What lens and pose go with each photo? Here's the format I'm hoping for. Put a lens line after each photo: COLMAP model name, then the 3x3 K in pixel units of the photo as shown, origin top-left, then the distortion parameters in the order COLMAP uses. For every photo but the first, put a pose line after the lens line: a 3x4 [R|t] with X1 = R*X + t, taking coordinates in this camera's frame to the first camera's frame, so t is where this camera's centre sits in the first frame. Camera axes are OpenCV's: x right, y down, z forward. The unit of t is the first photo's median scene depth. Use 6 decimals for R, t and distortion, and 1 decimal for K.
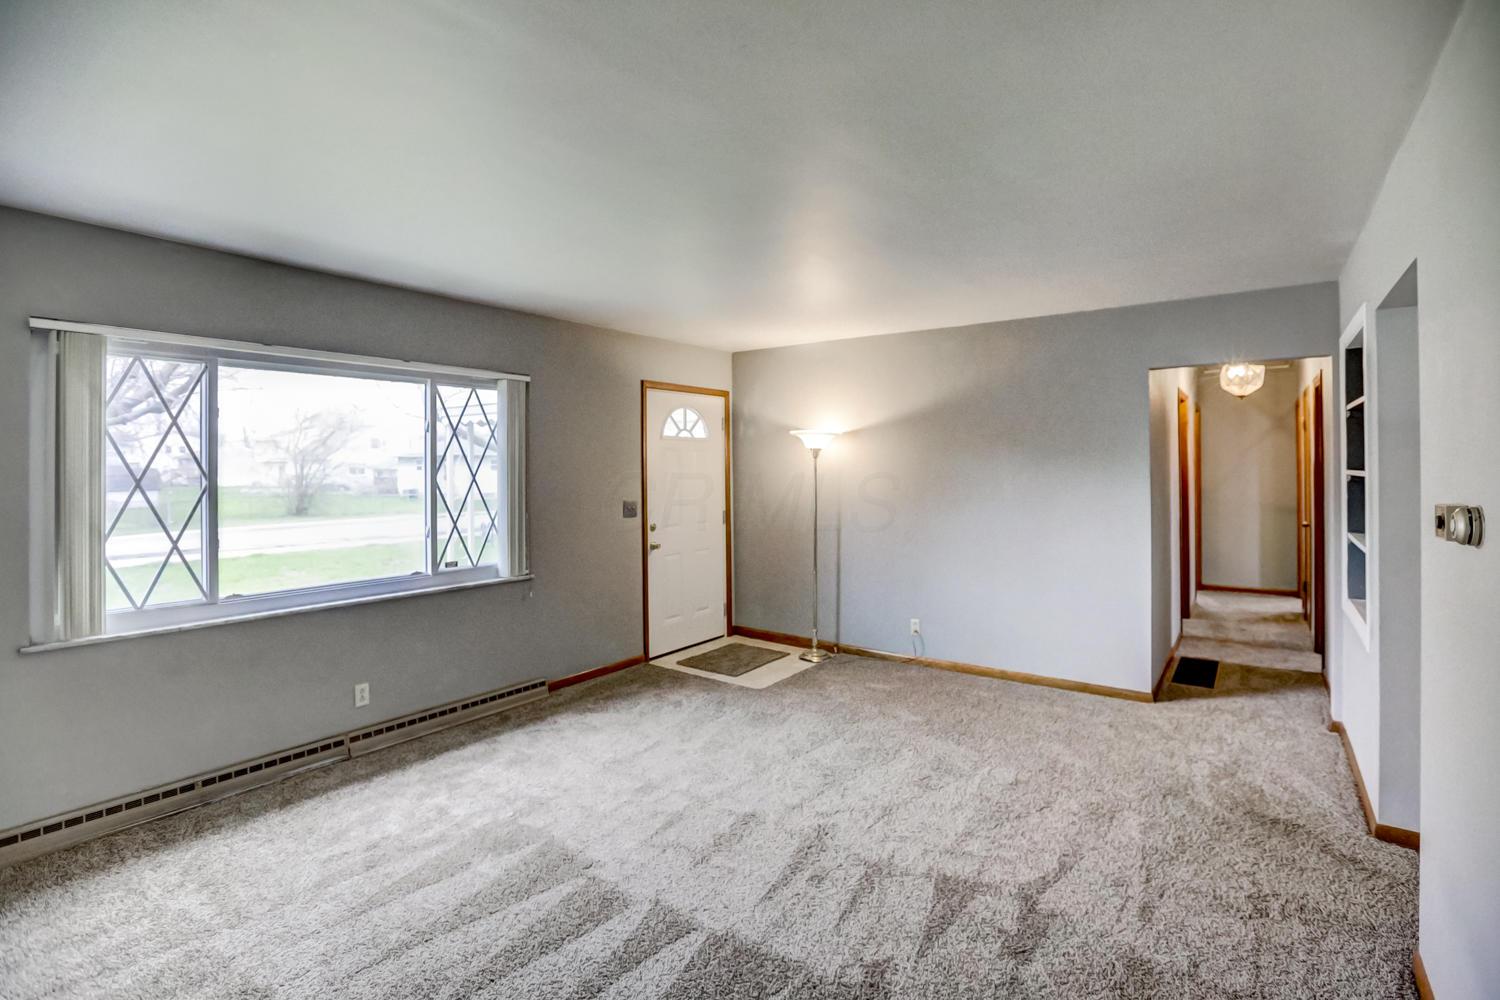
lens RADIAL K [[707.1, 0, 748.9], [0, 707.1, 467.3], [0, 0, 1]] dist [-0.049525, 0.023860]
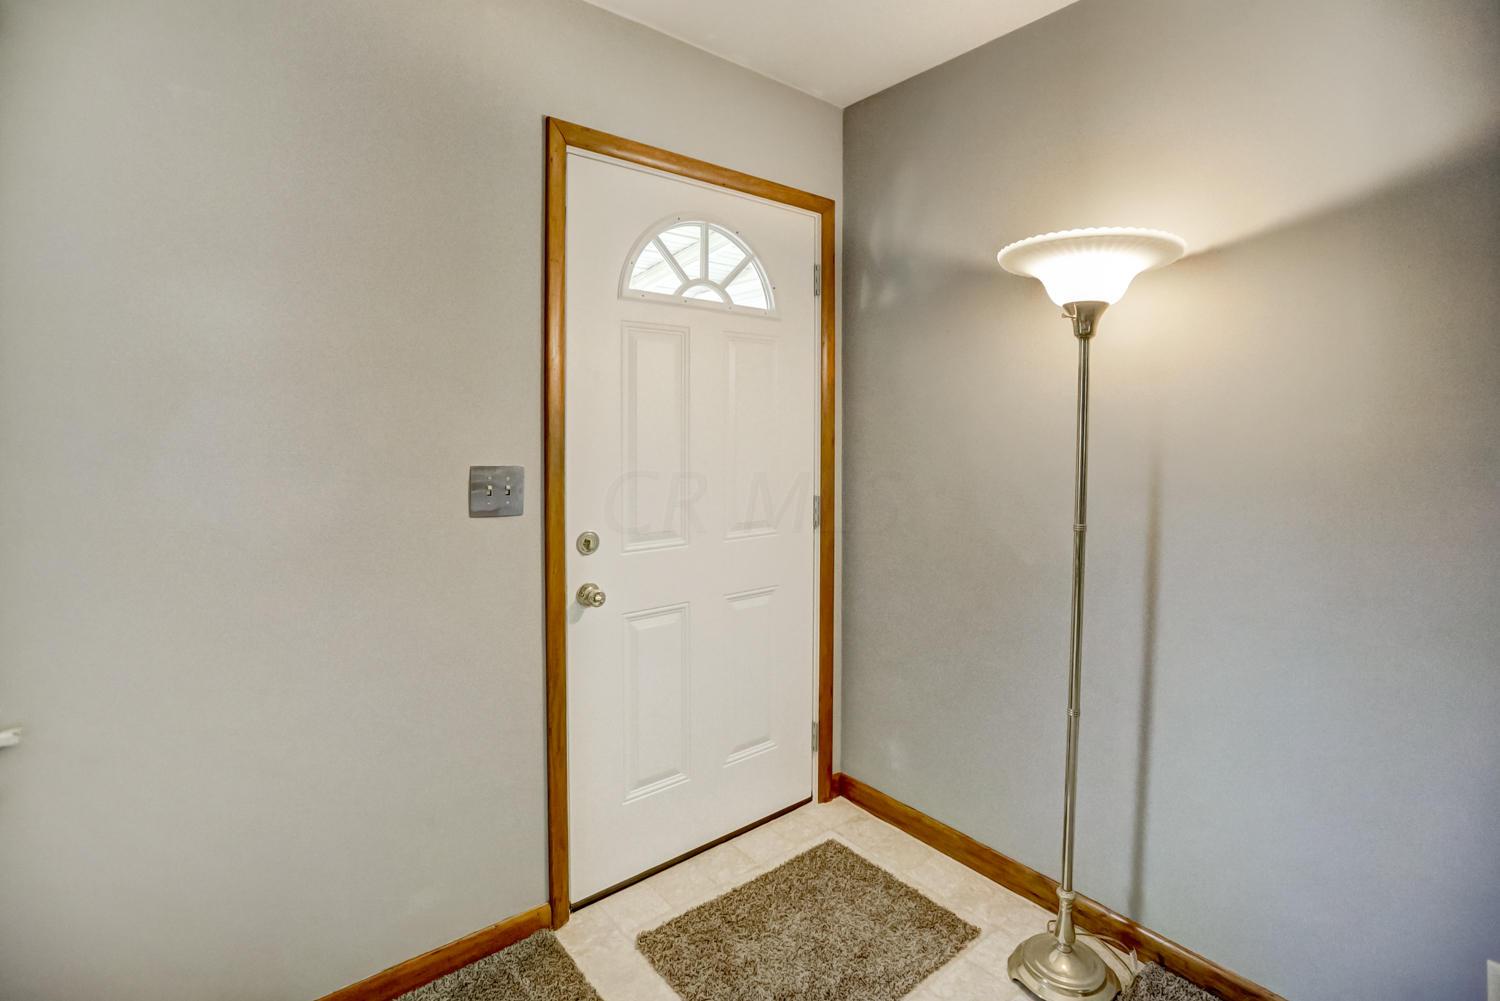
lens RADIAL K [[707.1, 0, 748.9], [0, 707.1, 467.8], [0, 0, 1]] dist [-0.049525, 0.023860]
pose [[0.968943, 0.018389, -0.246598, 0.028060], [-0.007237, 0.998913, 0.046054, 0.028764], [0.247177, -0.042839, 0.968023, 0.631374]]
